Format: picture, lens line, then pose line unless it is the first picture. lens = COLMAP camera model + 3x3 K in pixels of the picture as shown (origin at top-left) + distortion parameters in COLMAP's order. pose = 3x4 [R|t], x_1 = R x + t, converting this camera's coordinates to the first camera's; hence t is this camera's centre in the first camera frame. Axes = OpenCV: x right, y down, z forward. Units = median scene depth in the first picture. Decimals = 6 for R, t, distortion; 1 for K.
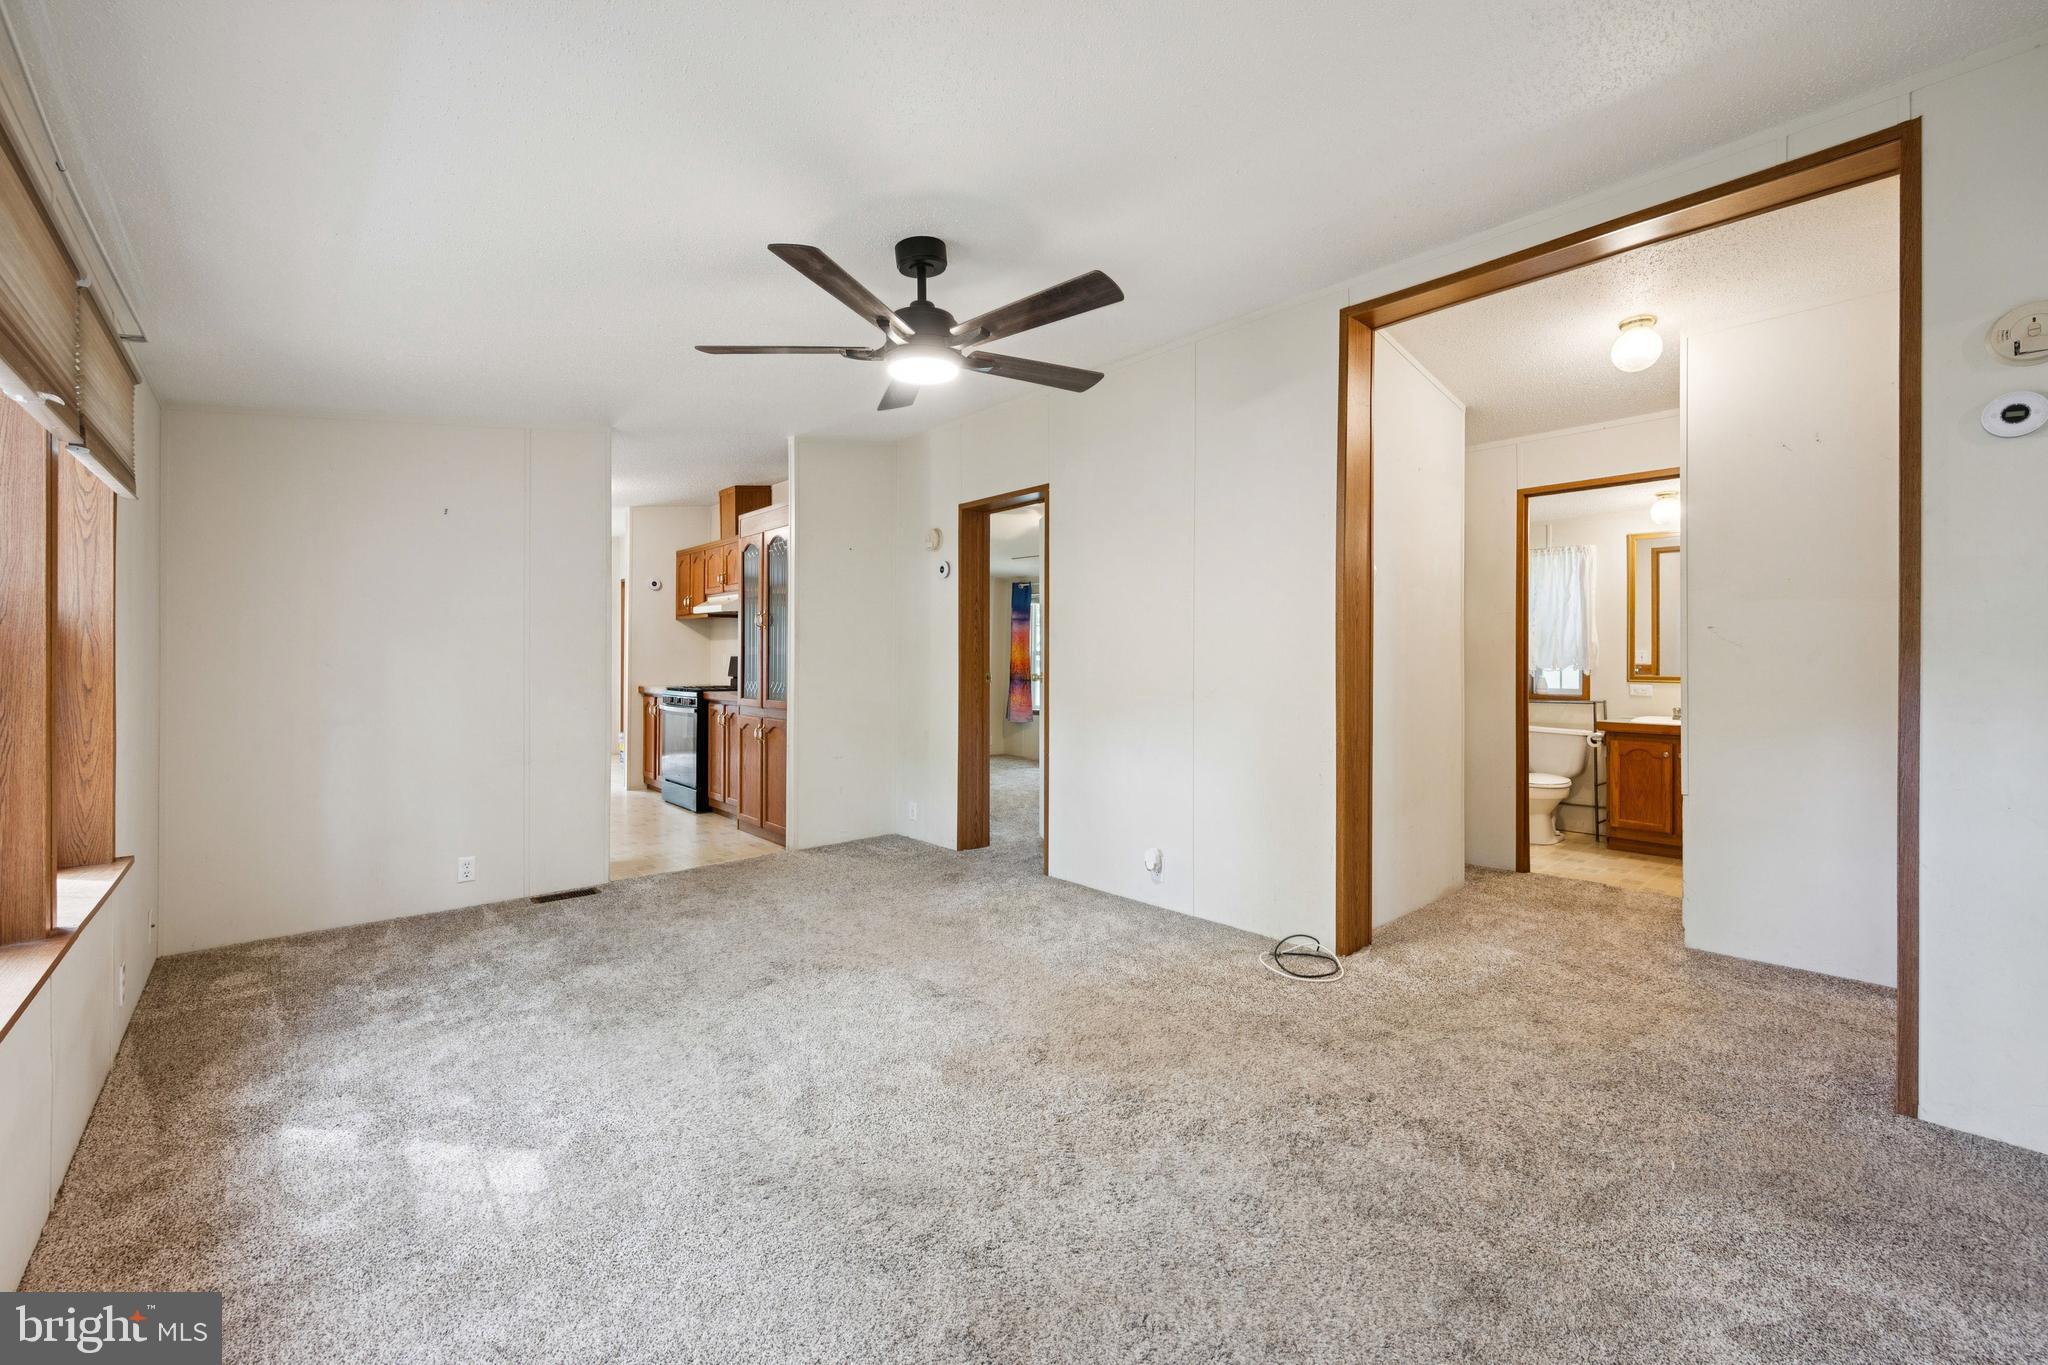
lens RADIAL K [[827.5, 0, 1025.7], [0, 827.5, 672.1], [0, 0, 1]] dist [0.005041, -0.000499]
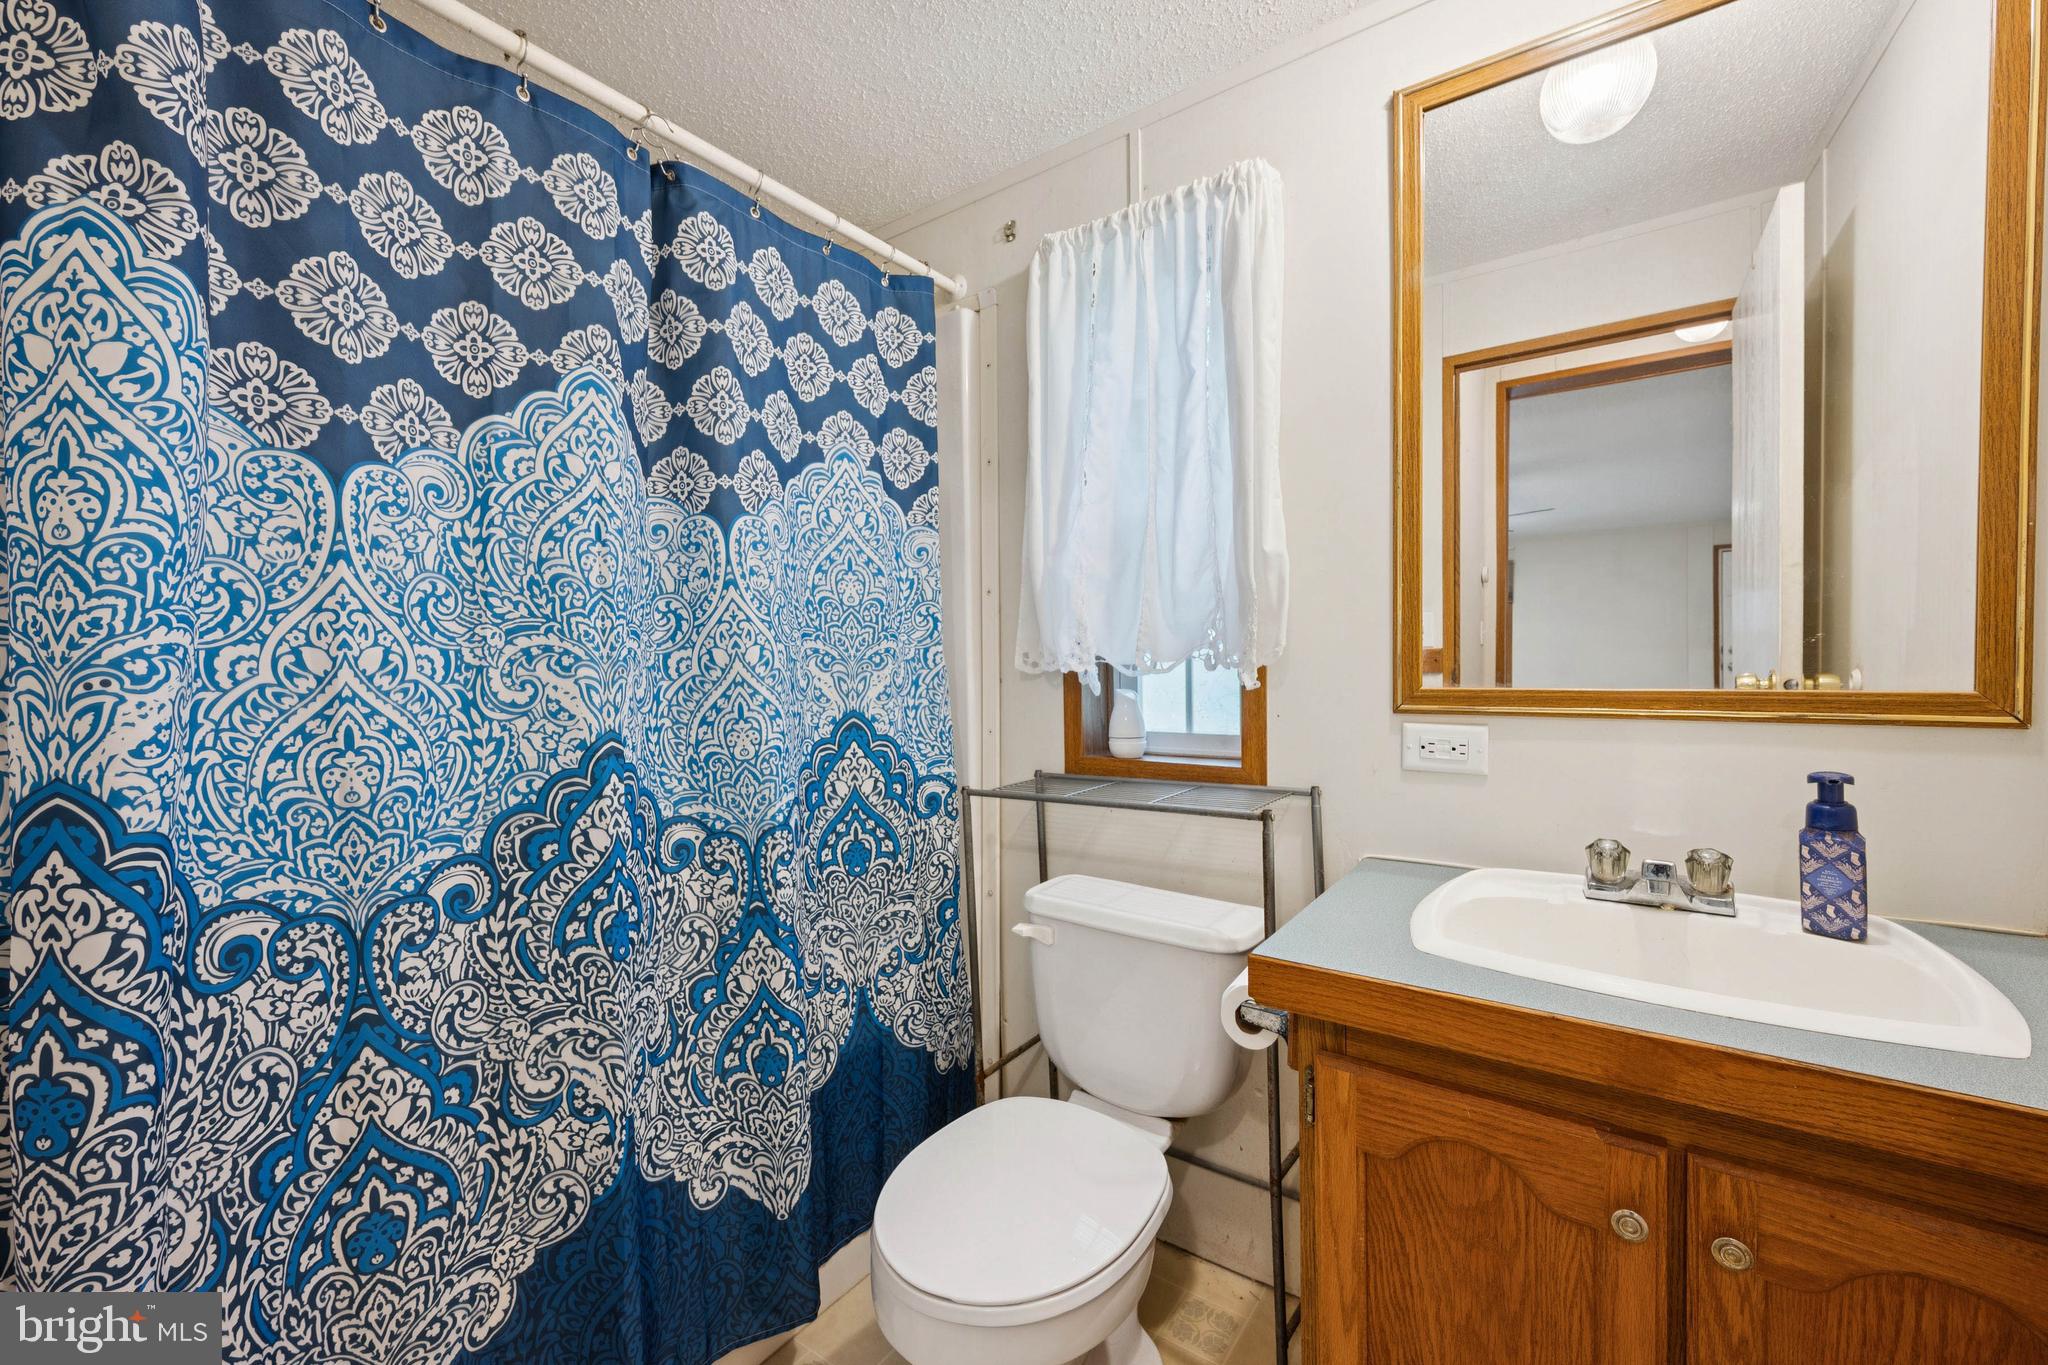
lens RADIAL K [[827.5, 0, 1028.0], [0, 827.5, 680.0], [0, 0, 1]] dist [0.005041, -0.000499]
pose [[0.976589, -0.016073, 0.214514, 0.560388], [0.014514, 0.999856, 0.008841, -0.001012], [-0.214625, -0.005520, 0.976681, 0.774619]]
